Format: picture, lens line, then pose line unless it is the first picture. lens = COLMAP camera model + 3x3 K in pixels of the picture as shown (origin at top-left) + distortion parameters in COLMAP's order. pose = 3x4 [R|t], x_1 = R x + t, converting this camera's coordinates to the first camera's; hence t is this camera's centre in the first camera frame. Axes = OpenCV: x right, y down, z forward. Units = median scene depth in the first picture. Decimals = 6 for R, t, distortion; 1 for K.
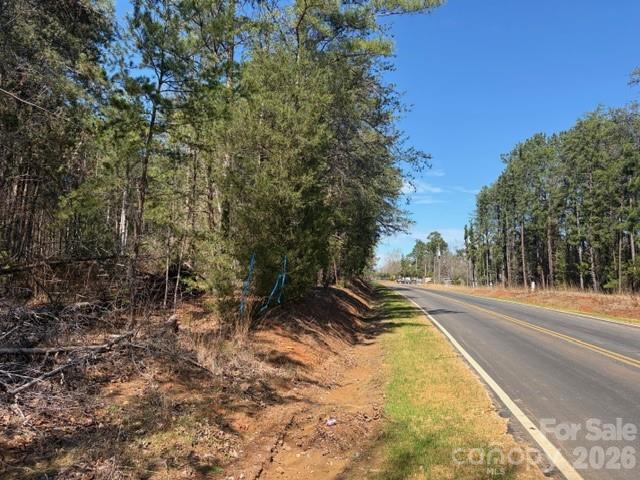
lens RADIAL K [[475.3, 0, 320.0], [0, 475.3, 240.0], [0, 0, 1]] dist [0.005293, -0.022829]
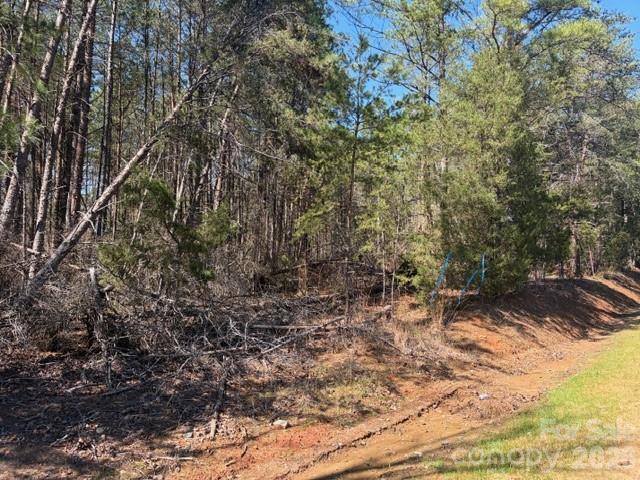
lens RADIAL K [[475.3, 0, 320.0], [0, 475.3, 240.0], [0, 0, 1]] dist [0.005293, -0.022829]
pose [[0.854030, -0.057502, -0.517036, 0.241417], [0.065040, 0.997876, -0.003546, -0.024396], [0.516142, -0.030599, 0.855956, -0.168653]]
